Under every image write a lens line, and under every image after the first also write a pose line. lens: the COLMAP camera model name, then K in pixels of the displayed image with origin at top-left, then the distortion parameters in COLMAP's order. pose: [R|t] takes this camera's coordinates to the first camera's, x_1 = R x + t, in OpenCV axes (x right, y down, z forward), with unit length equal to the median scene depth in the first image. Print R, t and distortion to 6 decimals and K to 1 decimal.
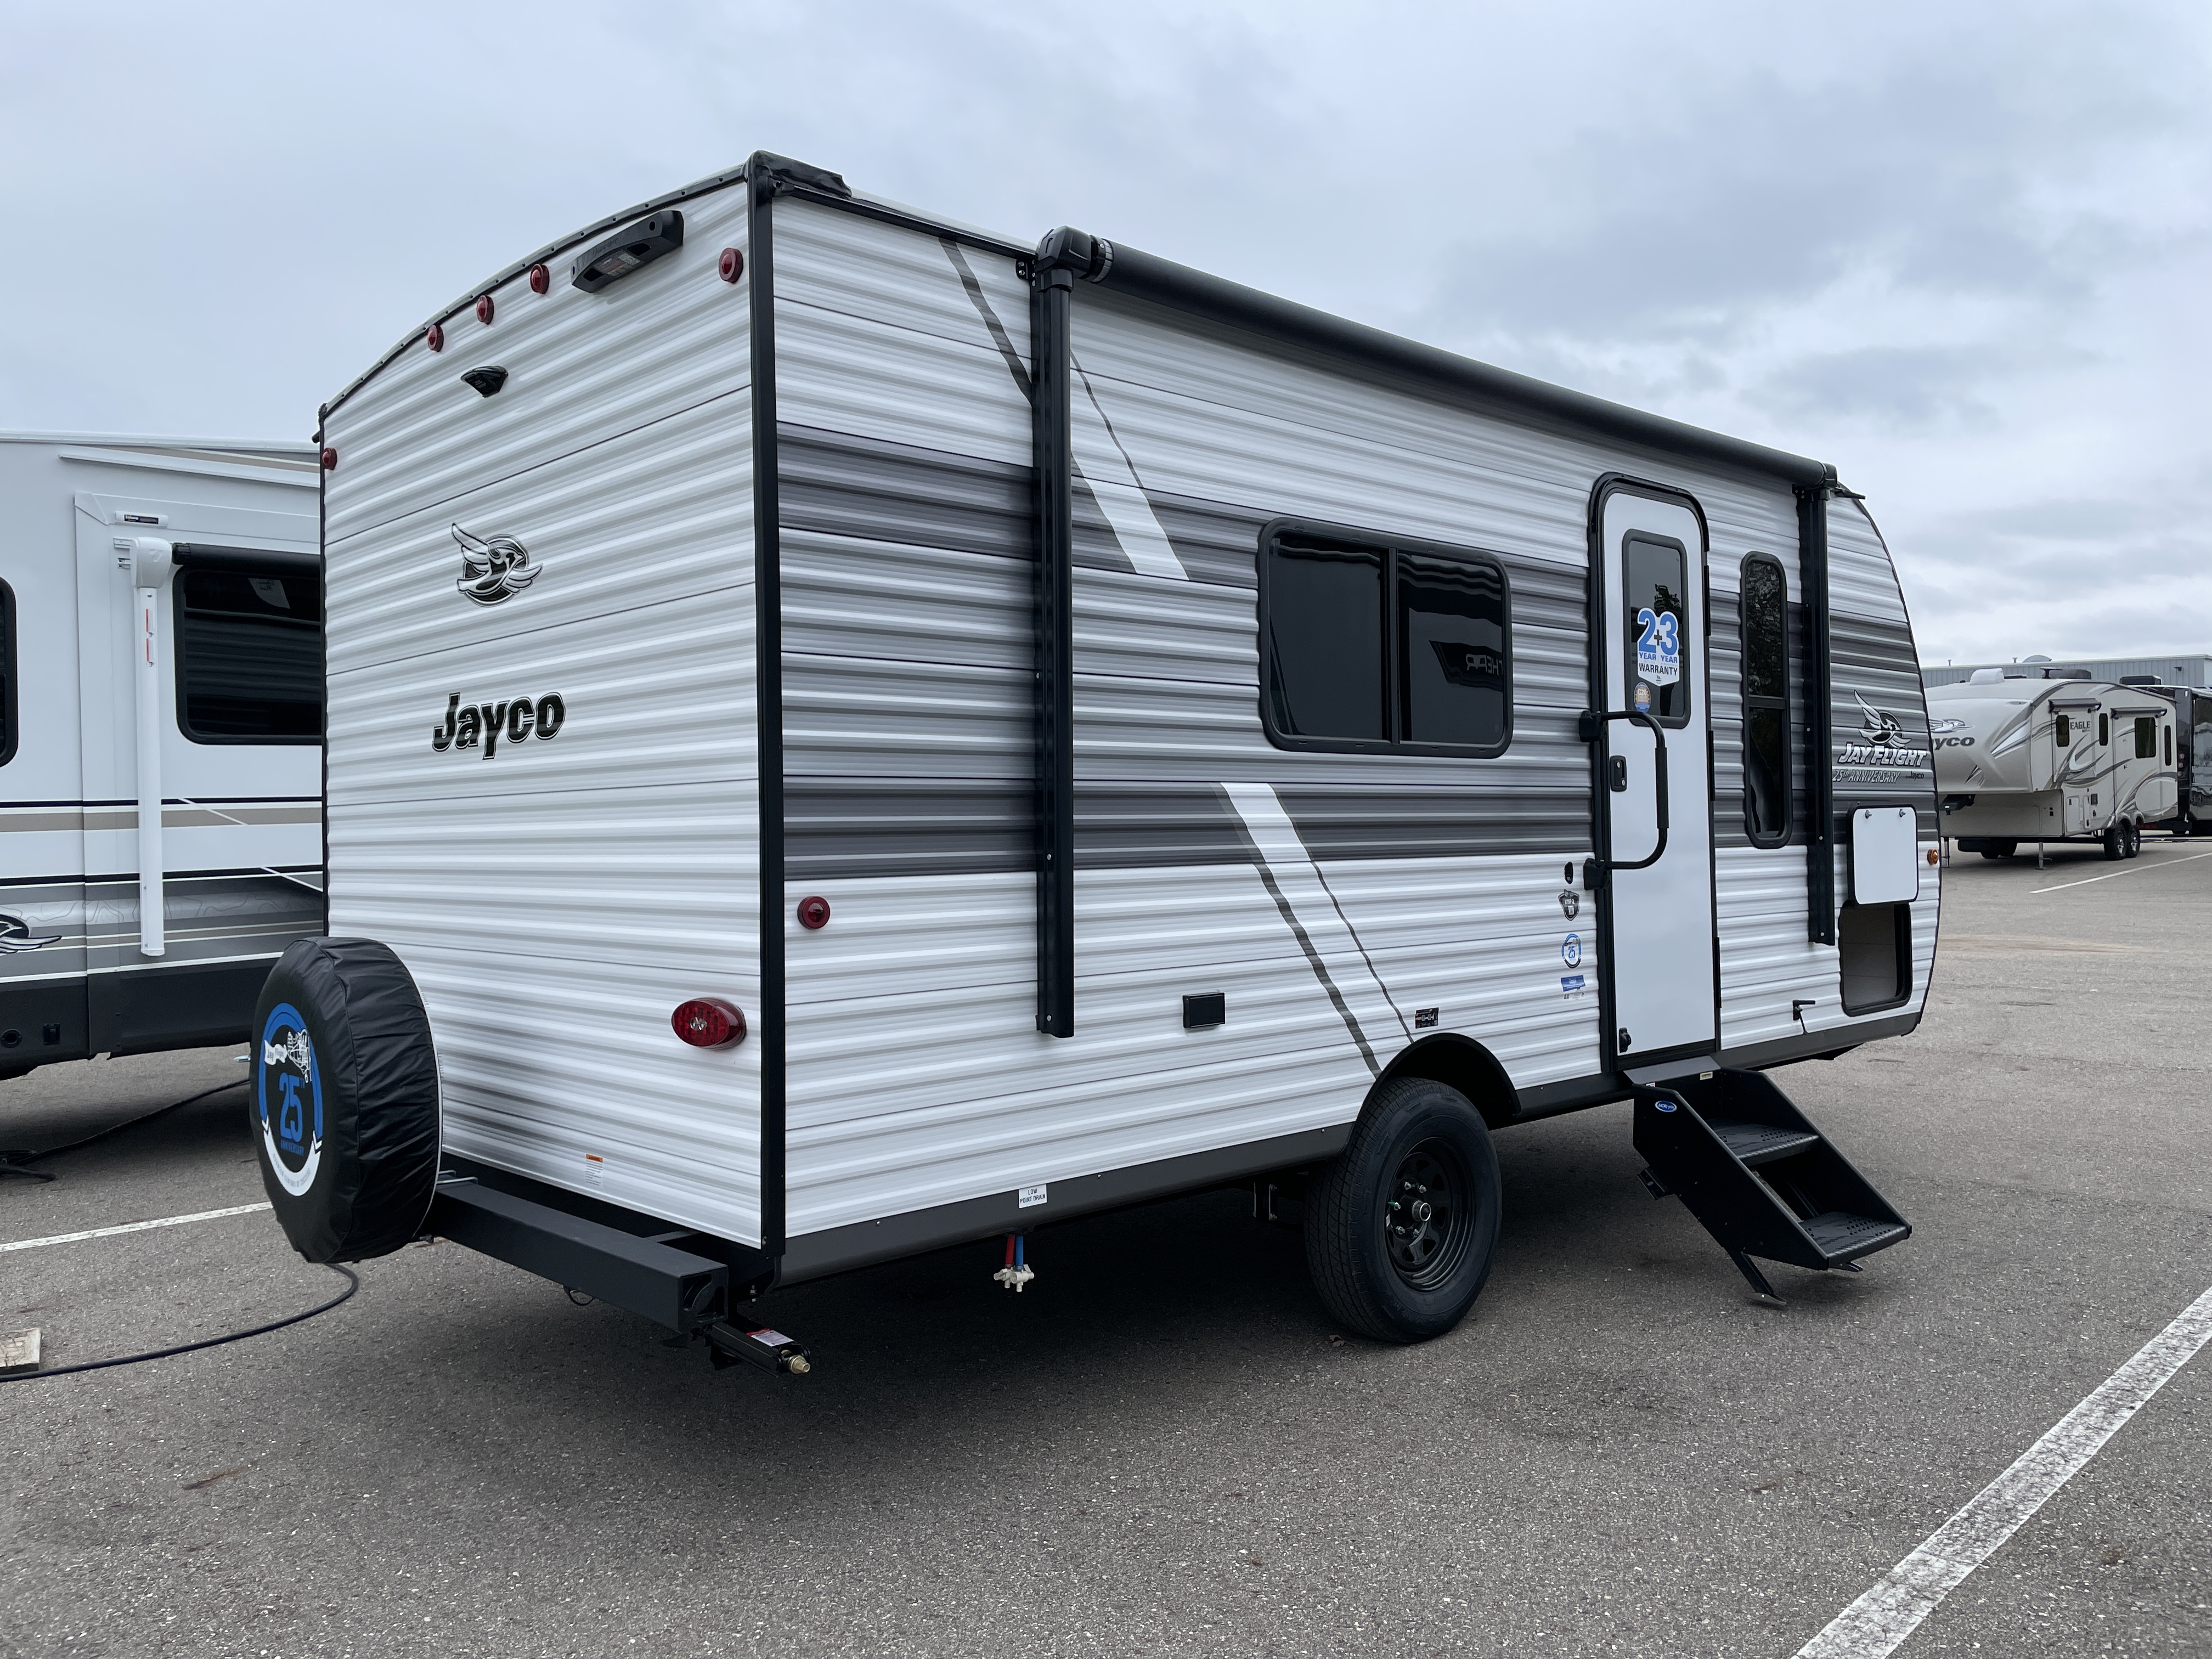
lens RADIAL K [[1678.2, 0, 1113.4], [0, 1678.2, 805.8], [0, 0, 1]] dist [0.089676, -0.131258]
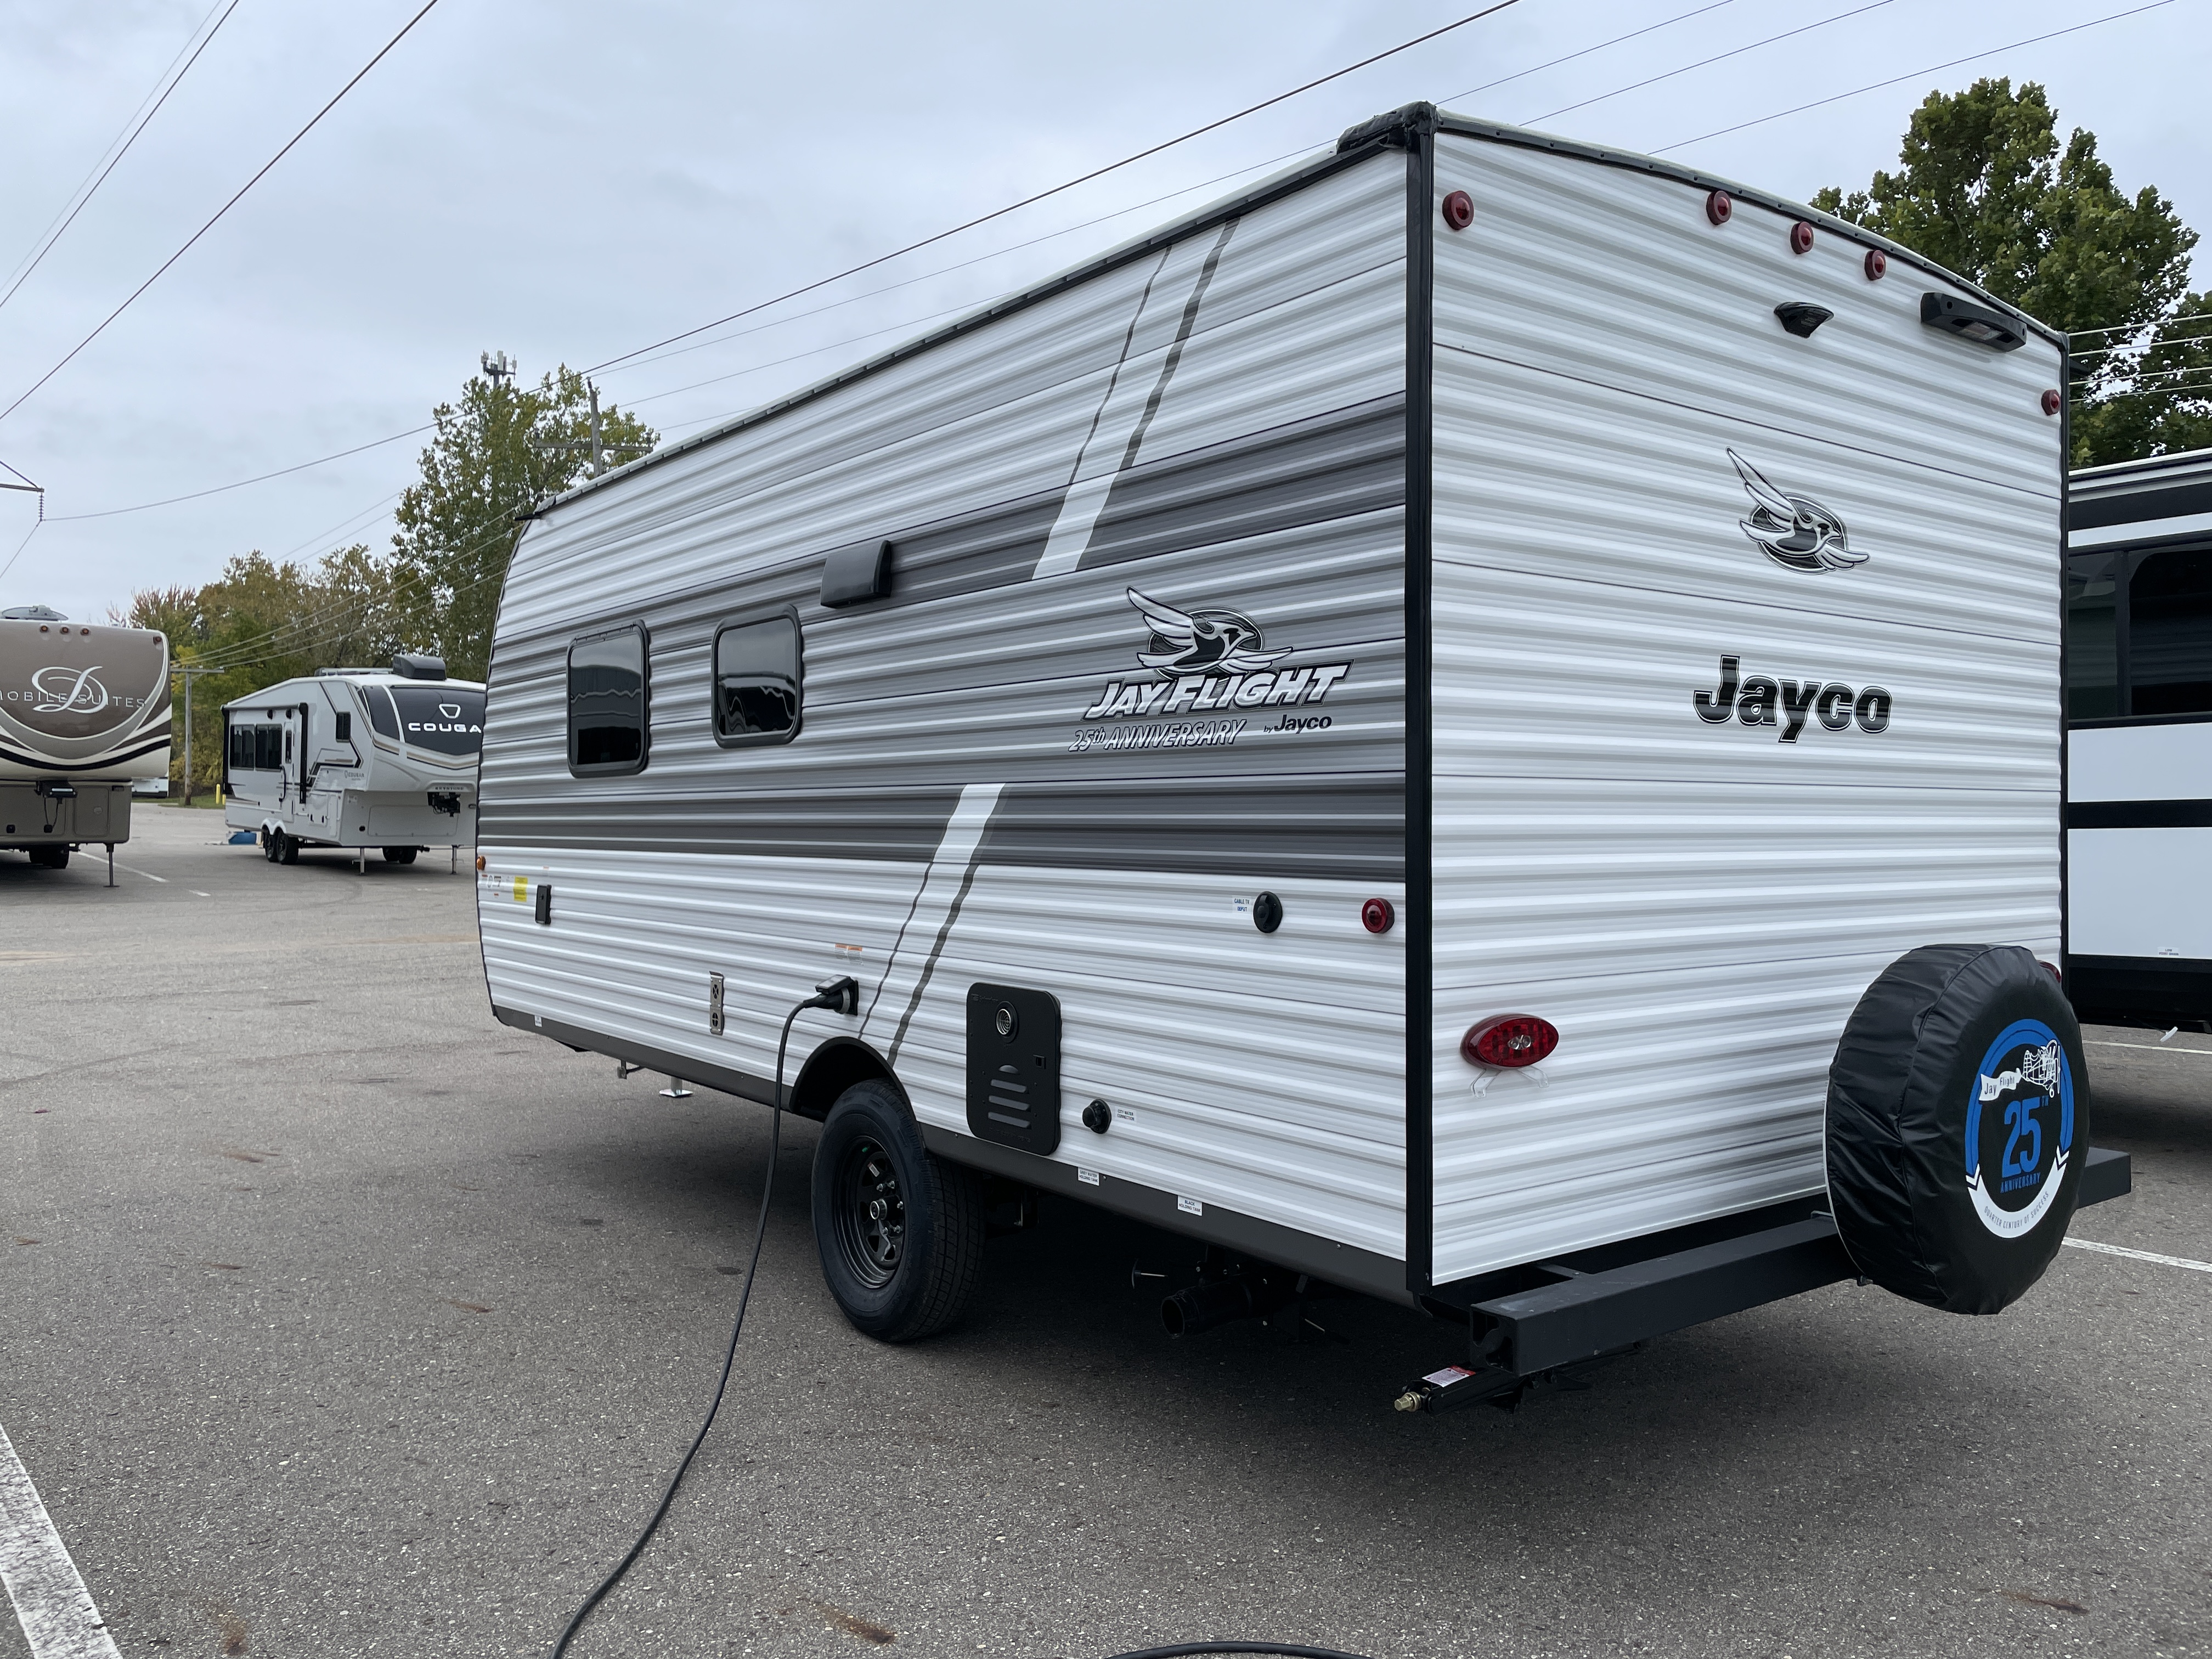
lens RADIAL K [[1684.2, 0, 1106.0], [0, 1684.2, 829.5], [0, 0, 1]] dist [0.091471, -0.125768]
pose [[0.101621, 0.011470, 0.994757, -1.306246], [-0.020558, 0.999744, -0.009427, 0.033783], [-0.994611, -0.019493, 0.101830, 1.279775]]
